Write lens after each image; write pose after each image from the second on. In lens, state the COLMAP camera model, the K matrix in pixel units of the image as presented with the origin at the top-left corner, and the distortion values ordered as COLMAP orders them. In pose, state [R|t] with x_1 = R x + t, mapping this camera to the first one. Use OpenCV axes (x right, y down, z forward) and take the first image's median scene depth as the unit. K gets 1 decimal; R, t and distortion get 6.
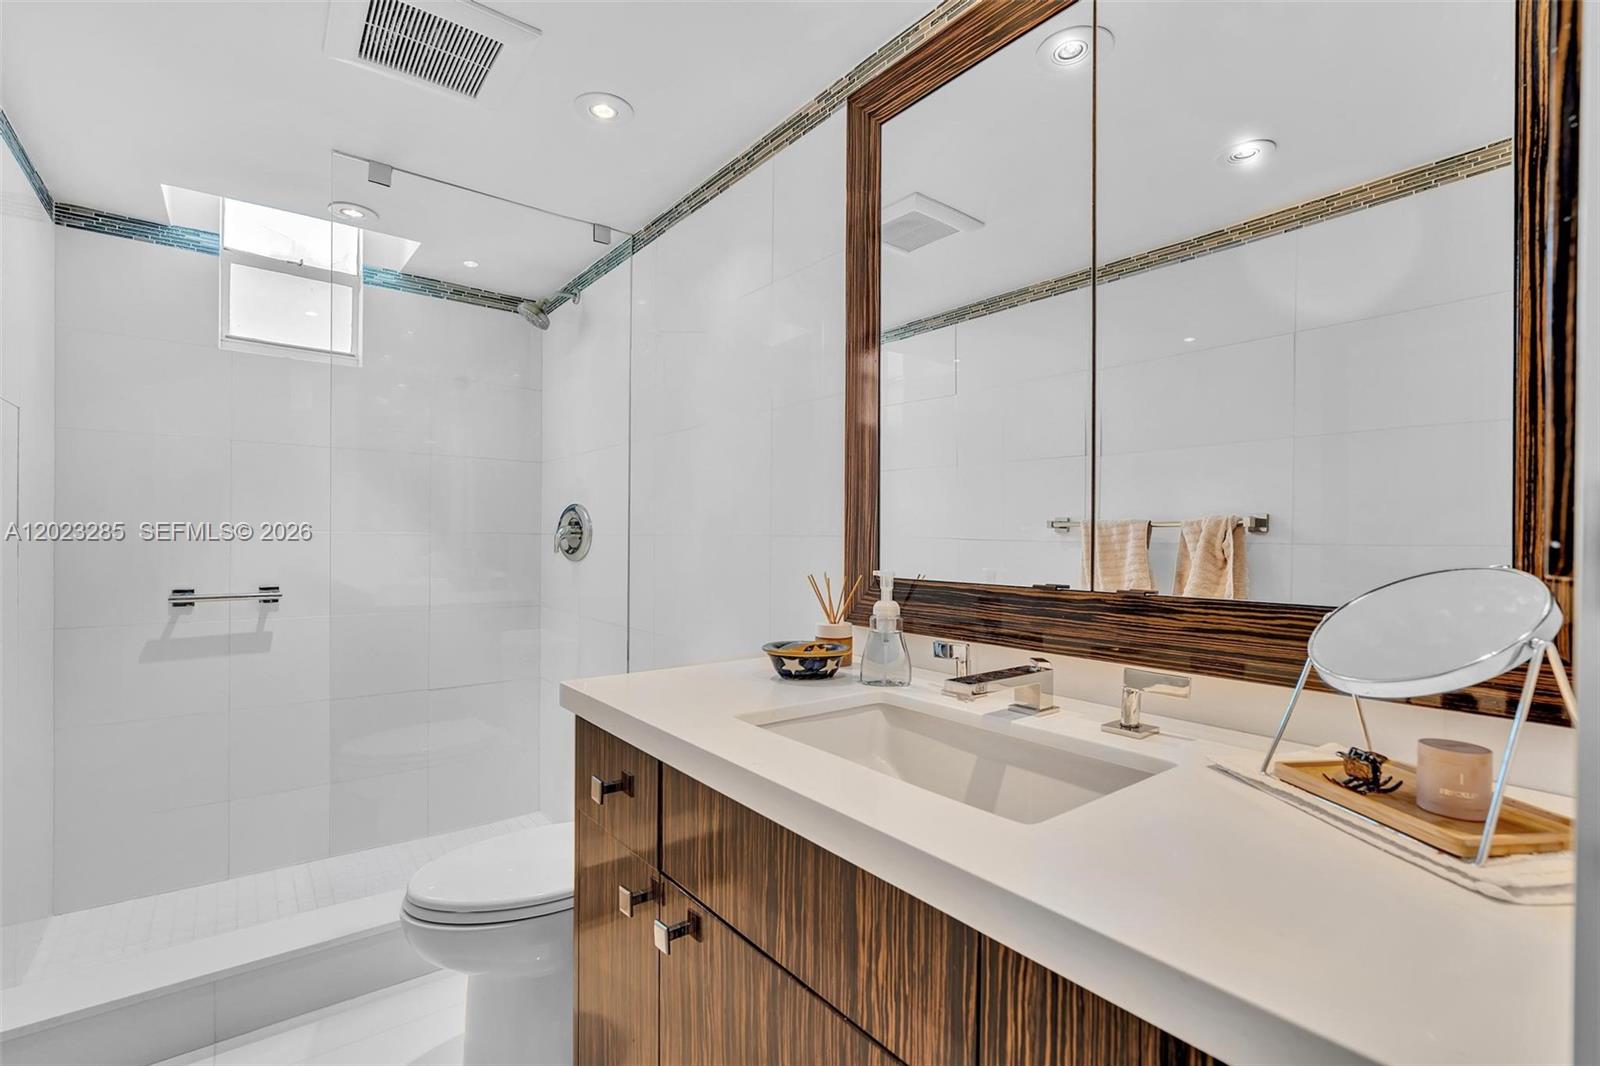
lens RADIAL K [[718.9, 0, 794.9], [0, 718.9, 538.1], [0, 0, 1]] dist [-0.000618, -0.000010]
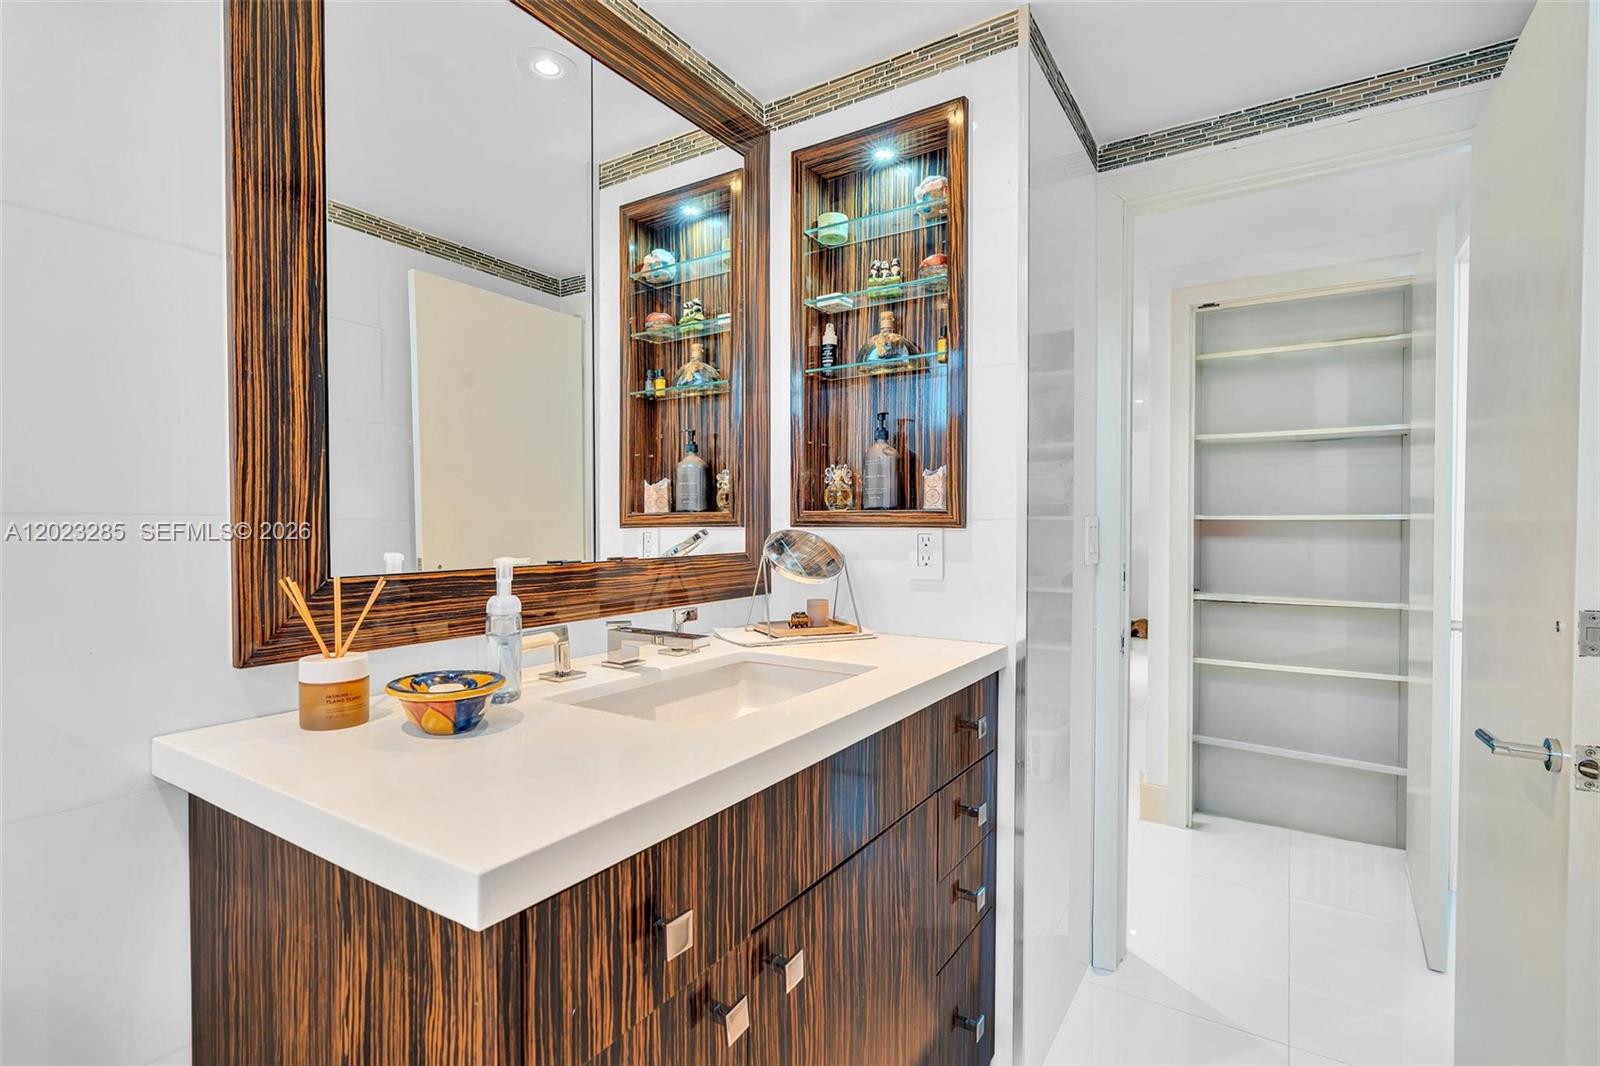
lens RADIAL K [[718.9, 0, 794.9], [0, 718.9, 538.1], [0, 0, 1]] dist [-0.000618, -0.000010]
pose [[-0.305610, -0.027201, 0.951768, -0.754044], [-0.002380, 0.999611, 0.027804, -0.000775], [-0.952154, 0.006232, -0.305556, 0.940554]]
